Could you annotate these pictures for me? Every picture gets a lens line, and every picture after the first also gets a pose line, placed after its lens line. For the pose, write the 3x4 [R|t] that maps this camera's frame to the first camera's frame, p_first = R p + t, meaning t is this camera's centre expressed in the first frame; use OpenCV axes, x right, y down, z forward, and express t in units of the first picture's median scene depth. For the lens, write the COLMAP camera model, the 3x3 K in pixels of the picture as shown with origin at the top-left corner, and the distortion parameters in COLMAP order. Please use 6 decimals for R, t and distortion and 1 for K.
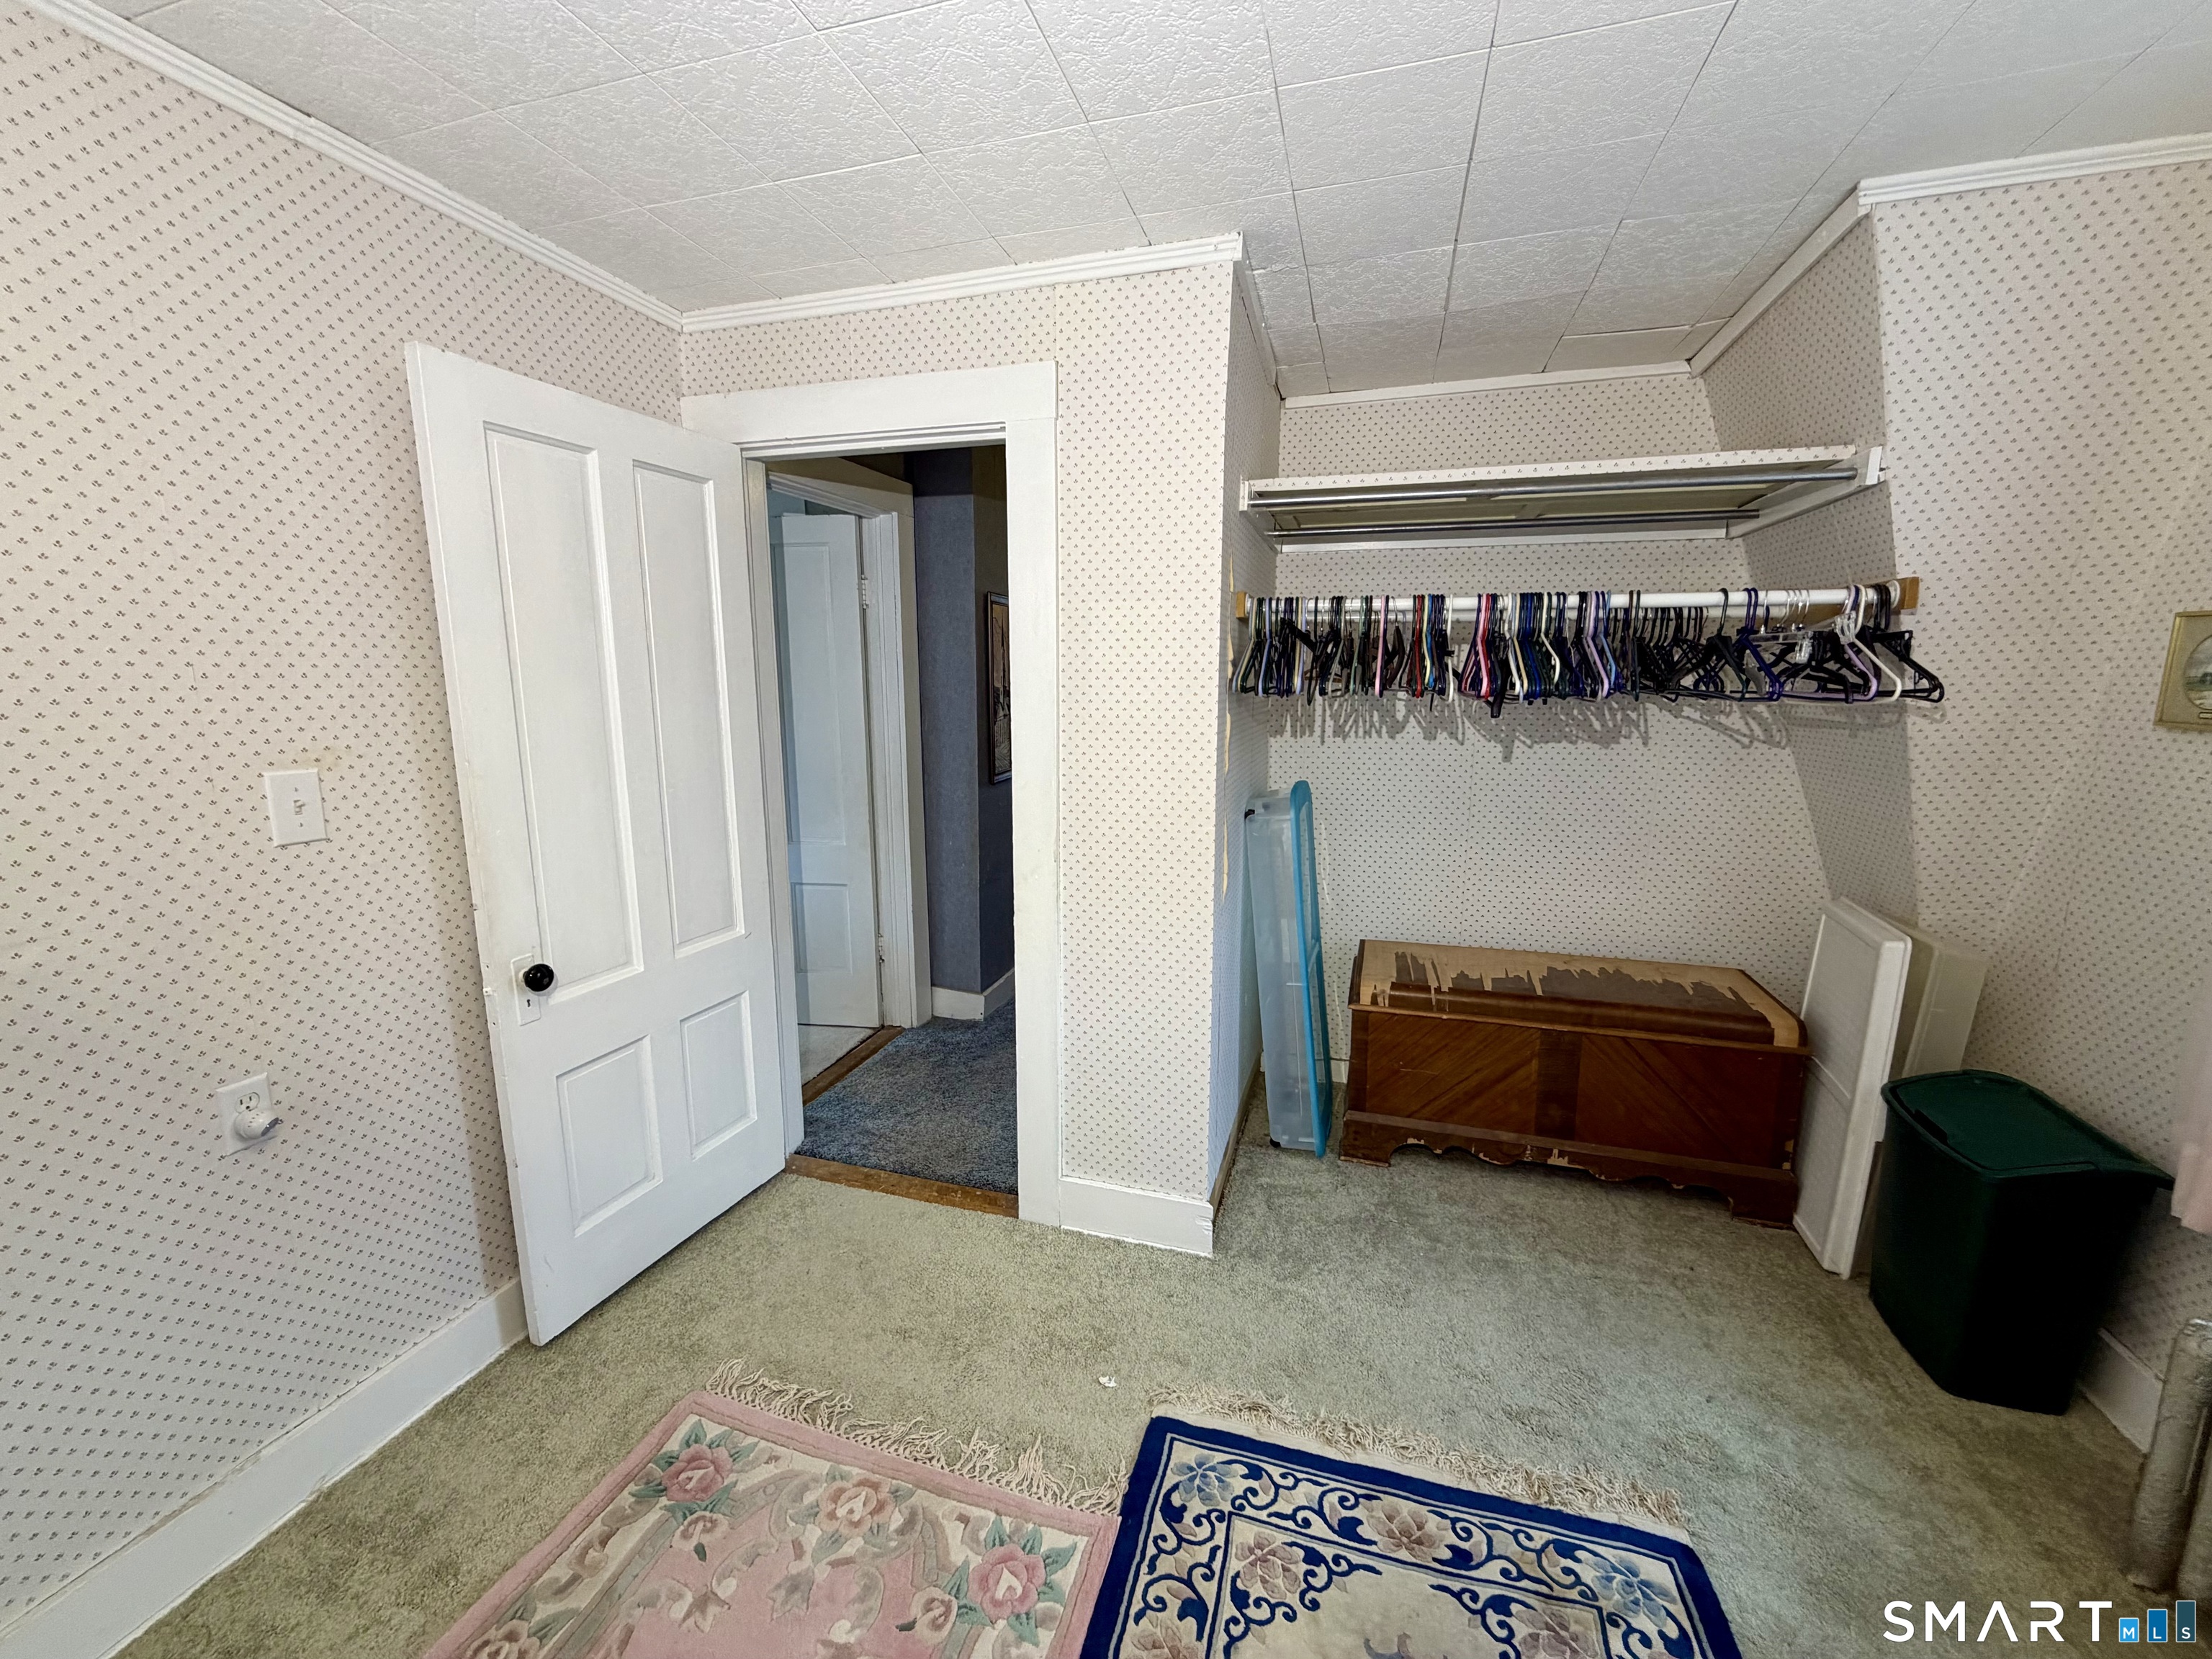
lens RADIAL K [[880.9, 0, 1098.6], [0, 880.9, 830.1], [0, 0, 1]] dist [-0.000327, -0.000551]
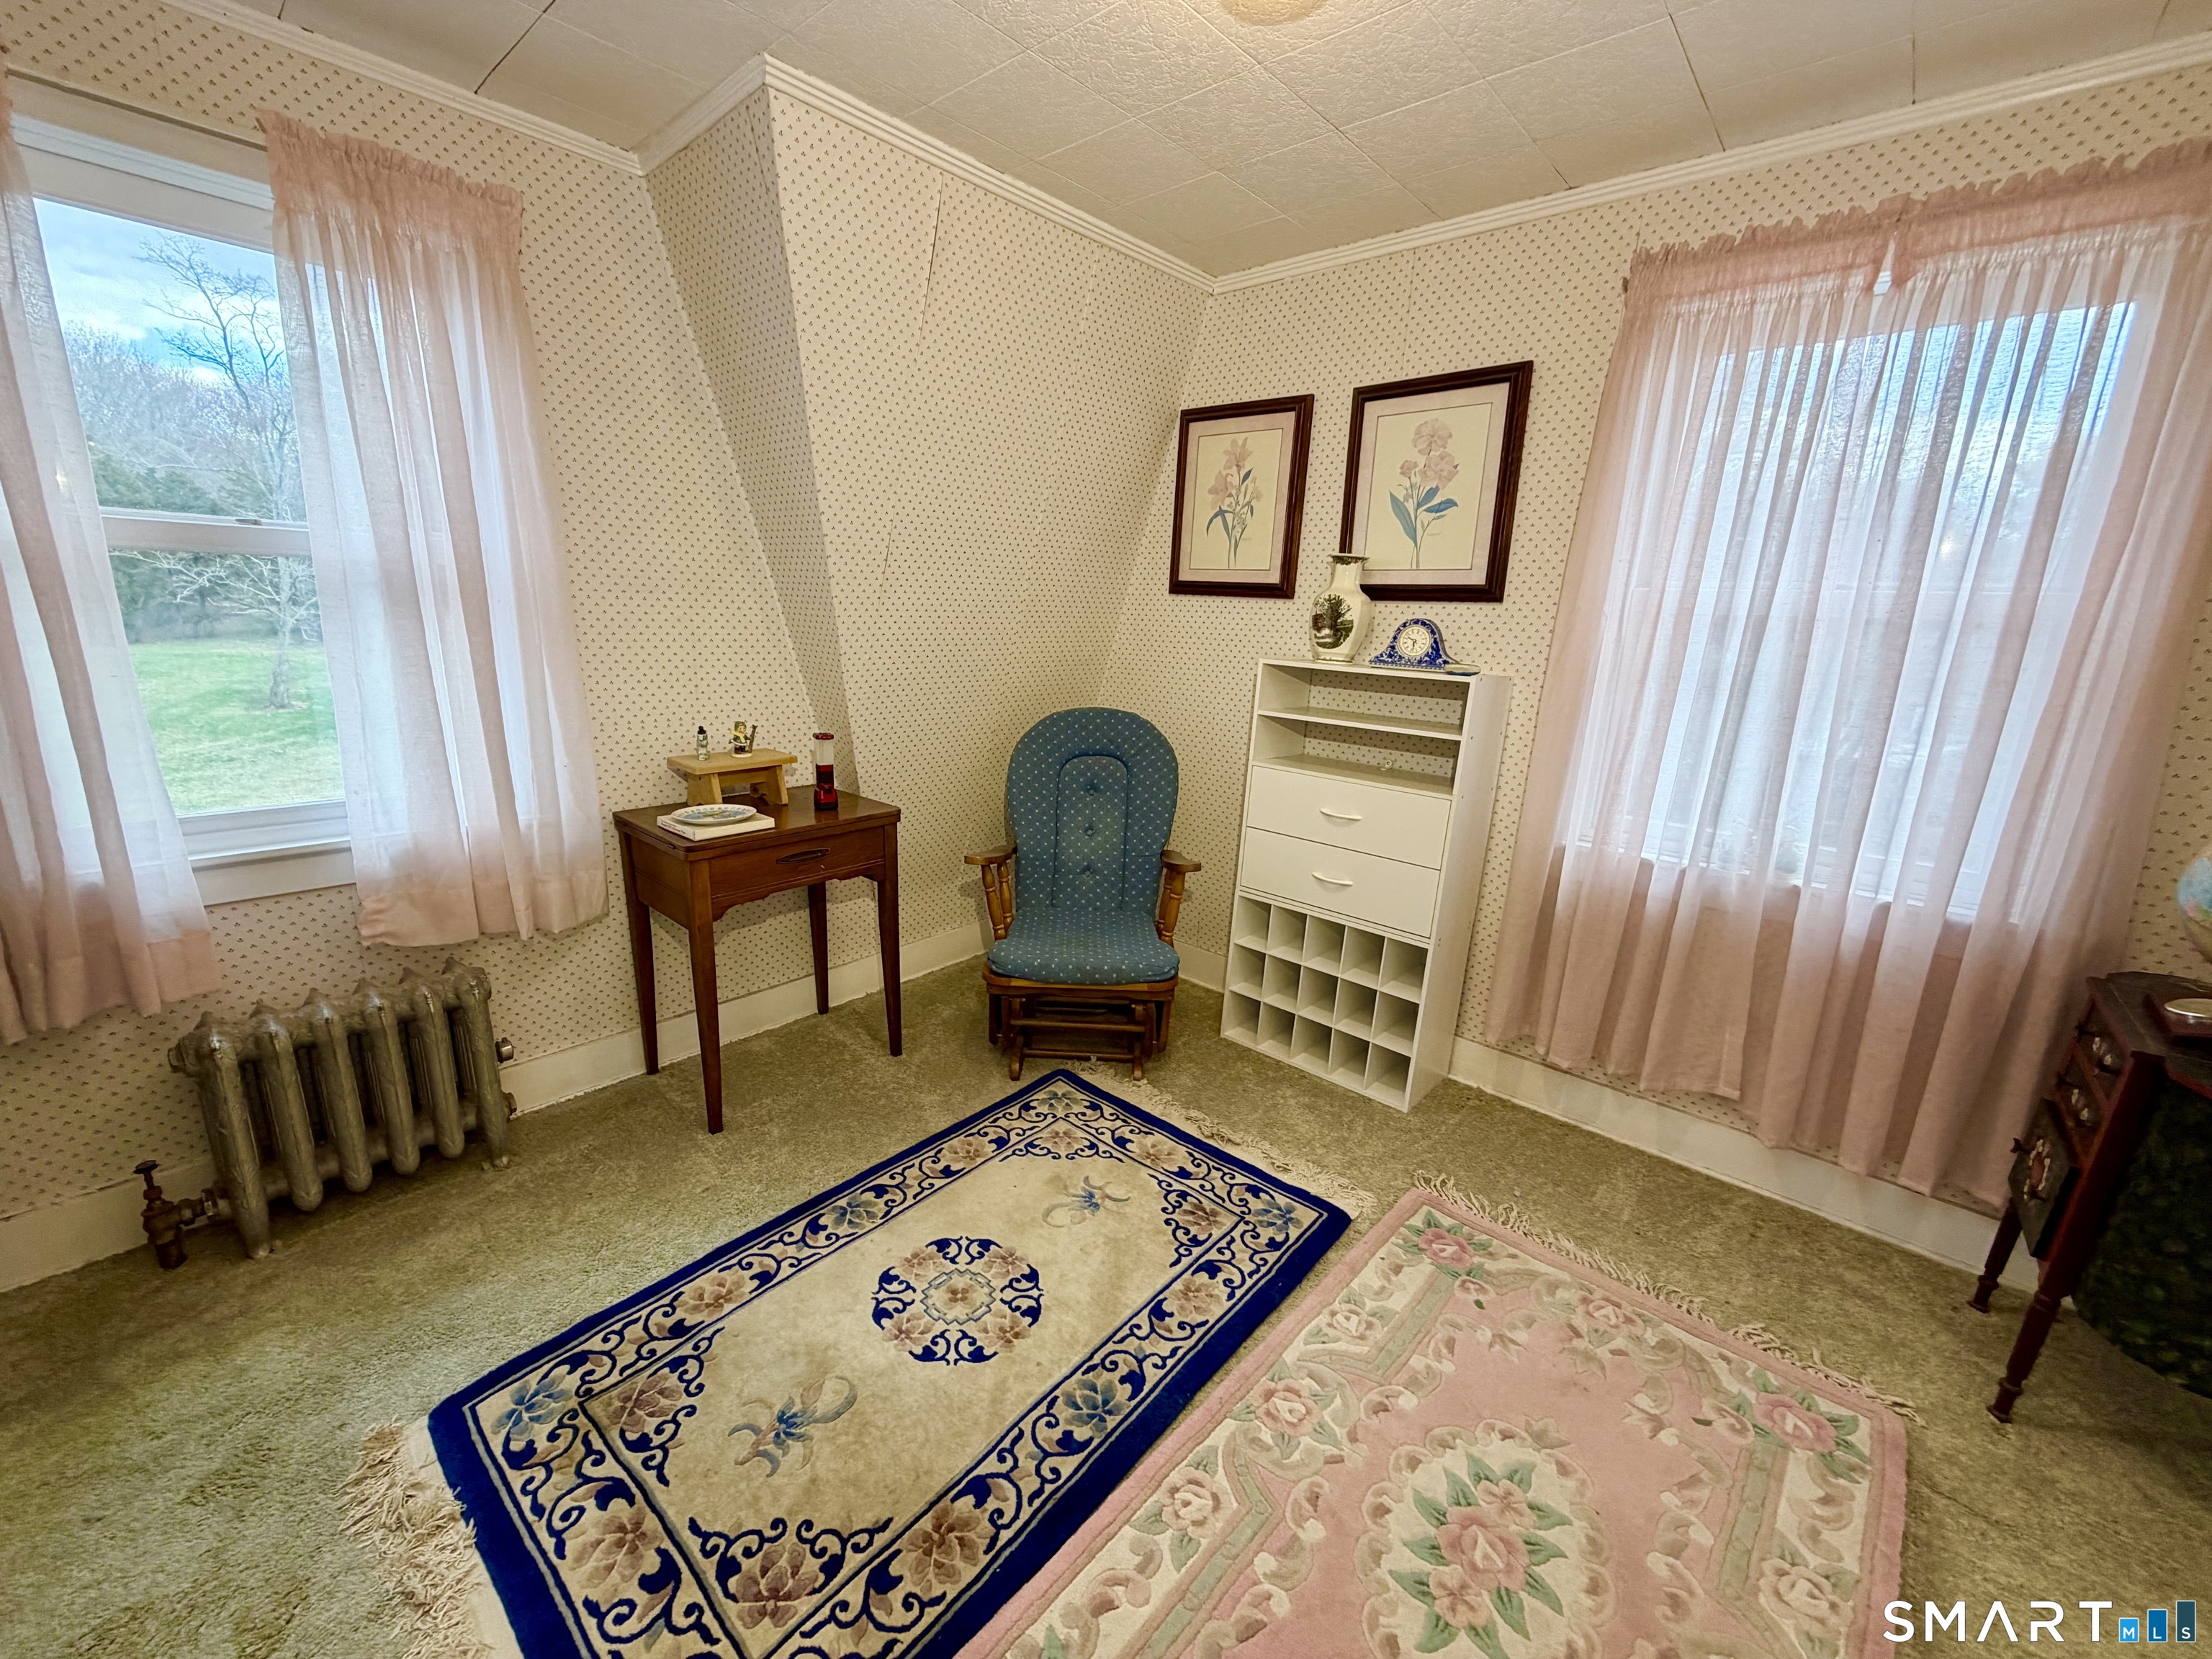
lens RADIAL K [[880.9, 0, 1096.1], [0, 880.9, 829.2], [0, 0, 1]] dist [-0.000327, -0.000551]
pose [[-0.907215, -0.137833, 0.397445, -0.330585], [0.033148, 0.918437, 0.394177, -0.169856], [-0.419358, 0.370778, -0.828651, 1.309114]]
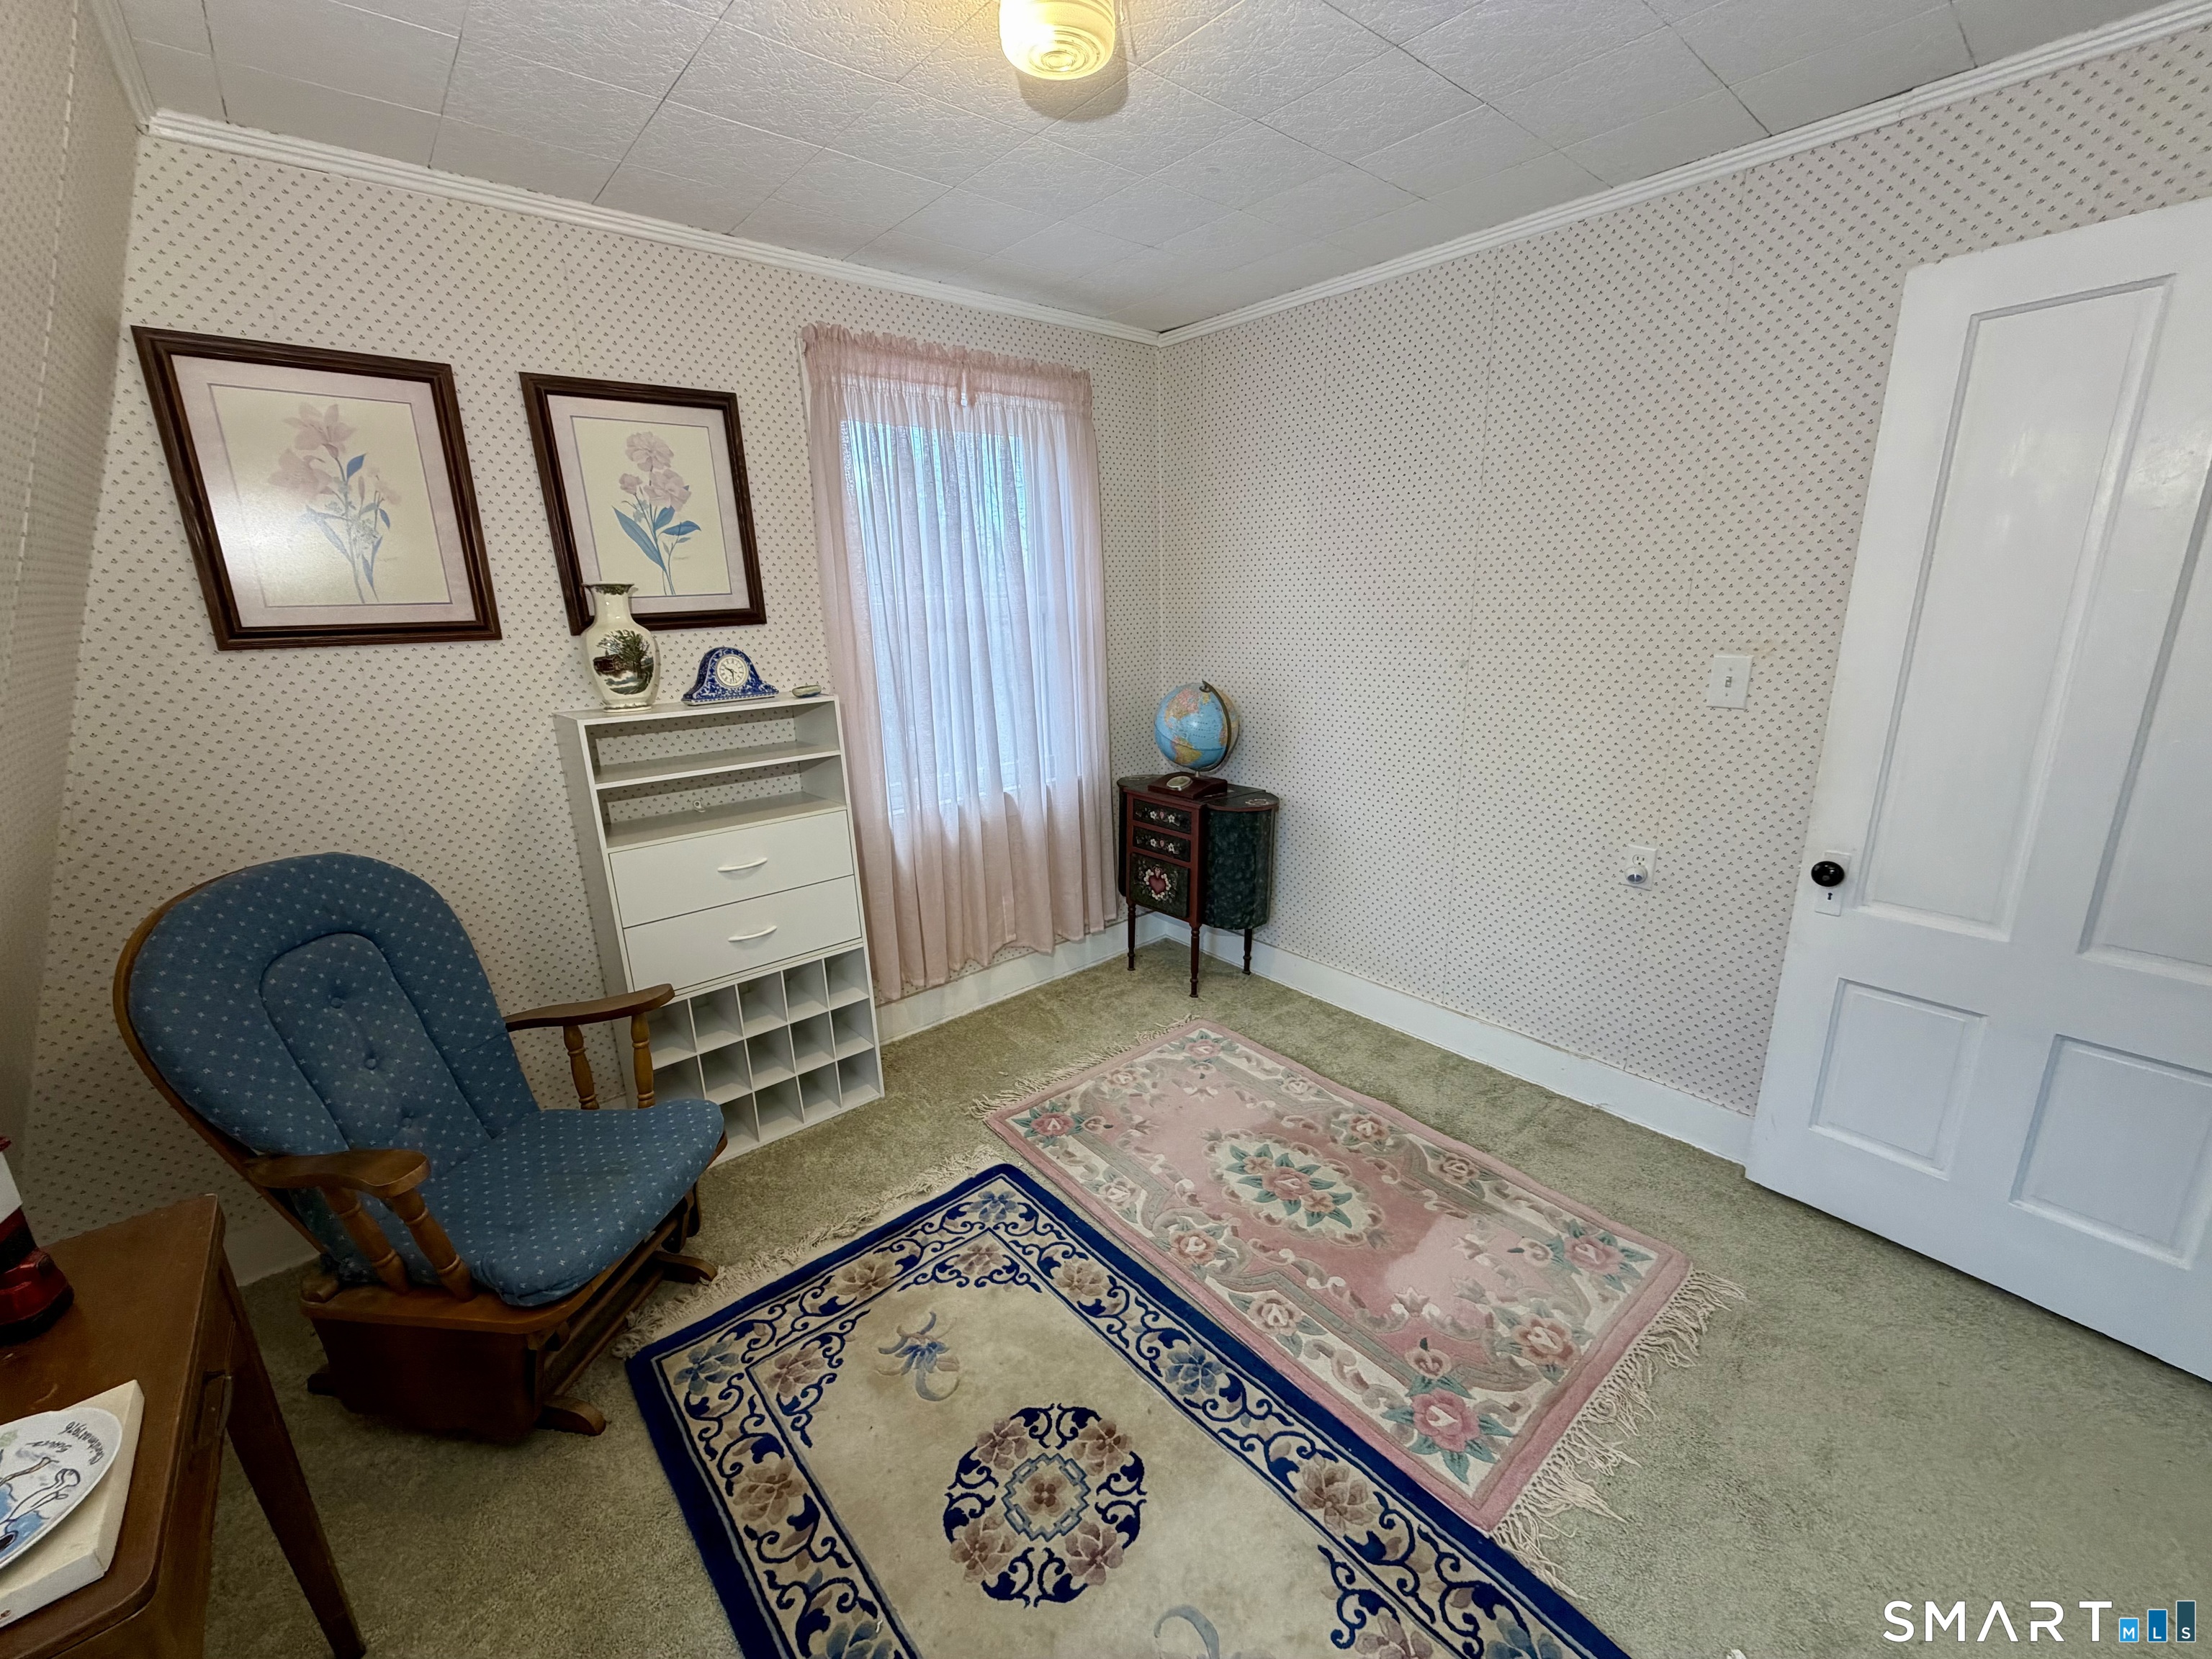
lens RADIAL K [[880.9, 0, 1099.6], [0, 880.9, 830.0], [0, 0, 1]] dist [-0.000327, -0.000551]
pose [[-0.535584, 0.238657, -0.810057, 0.855203], [-0.116186, 0.929289, 0.350603, -0.190546], [0.836451, 0.281895, -0.469984, 0.933016]]
